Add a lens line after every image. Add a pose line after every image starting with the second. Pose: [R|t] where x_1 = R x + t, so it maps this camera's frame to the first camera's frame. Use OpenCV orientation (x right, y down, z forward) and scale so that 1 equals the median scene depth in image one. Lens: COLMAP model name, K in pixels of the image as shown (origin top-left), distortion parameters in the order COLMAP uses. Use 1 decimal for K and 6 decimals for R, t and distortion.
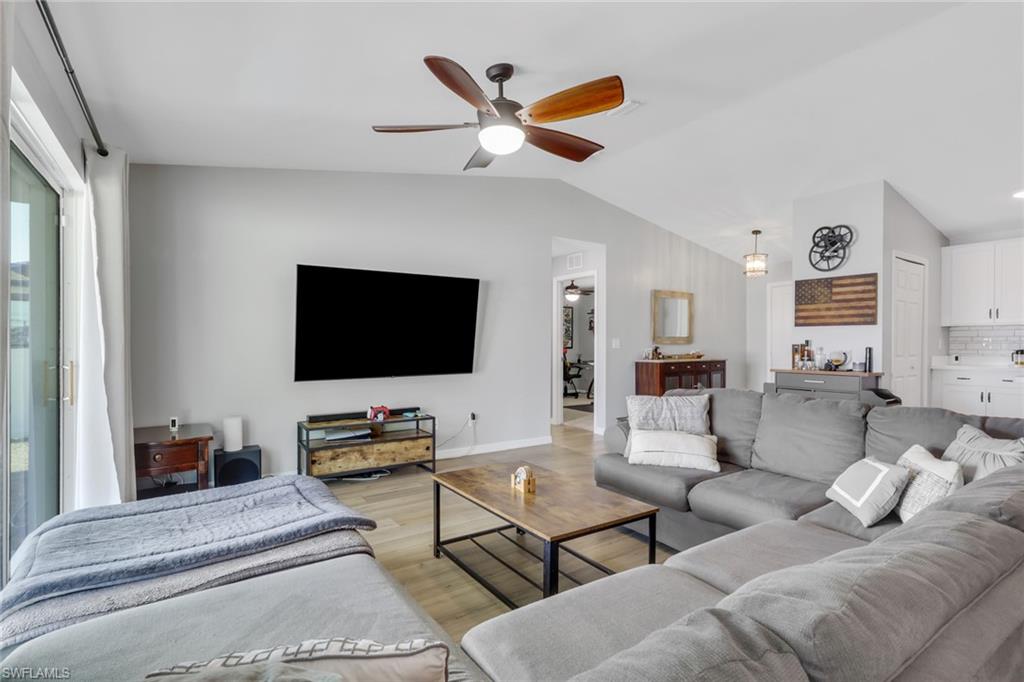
lens RADIAL K [[483.6, 0, 513.4], [0, 483.6, 338.3], [0, 0, 1]] dist [0.000775, 0.000229]
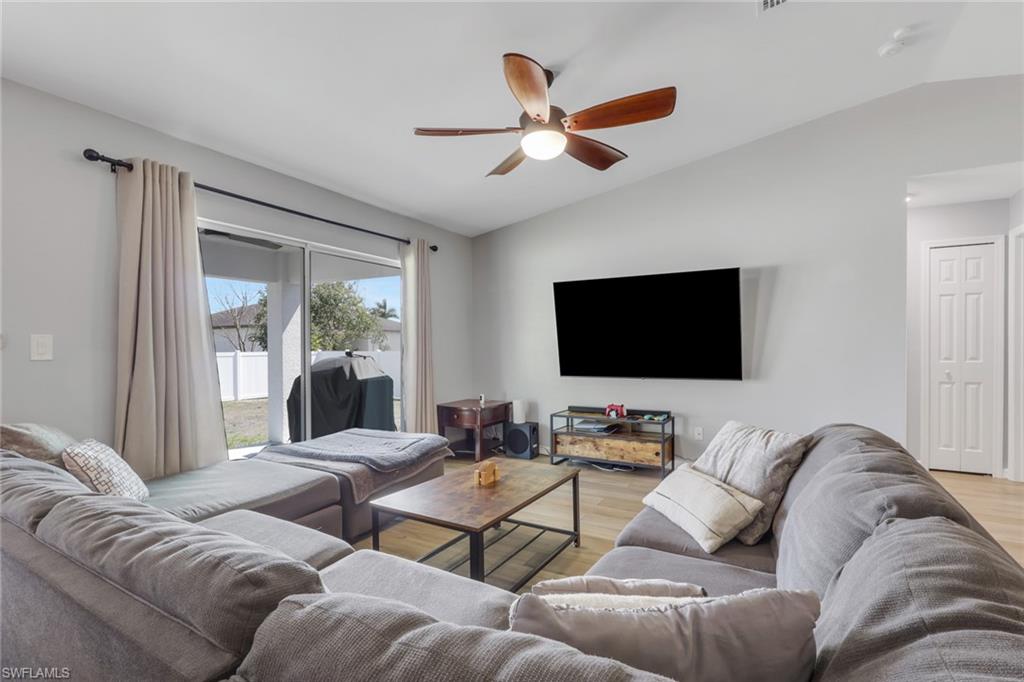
lens RADIAL K [[480.6, 0, 511.7], [0, 480.6, 347.9], [0, 0, 1]] dist [-0.000063, -0.000199]
pose [[0.448752, 0.003848, -0.893648, 0.586188], [0.016492, 0.999785, 0.012587, -0.001391], [0.893504, -0.020386, 0.448592, 0.334963]]
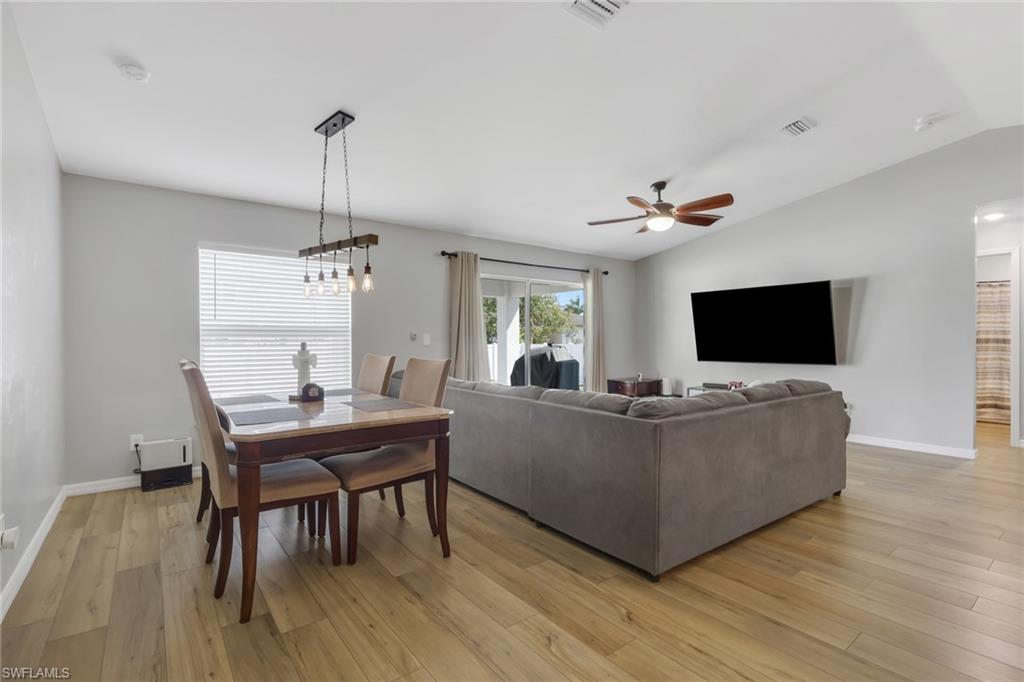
lens RADIAL K [[480.6, 0, 511.7], [0, 480.6, 347.9], [0, 0, 1]] dist [-0.000063, -0.000199]
pose [[0.070328, 0.016787, -0.997383, 1.172574], [0.018467, 0.999665, 0.018128, -0.000453], [0.997353, -0.019693, 0.069995, 0.229894]]
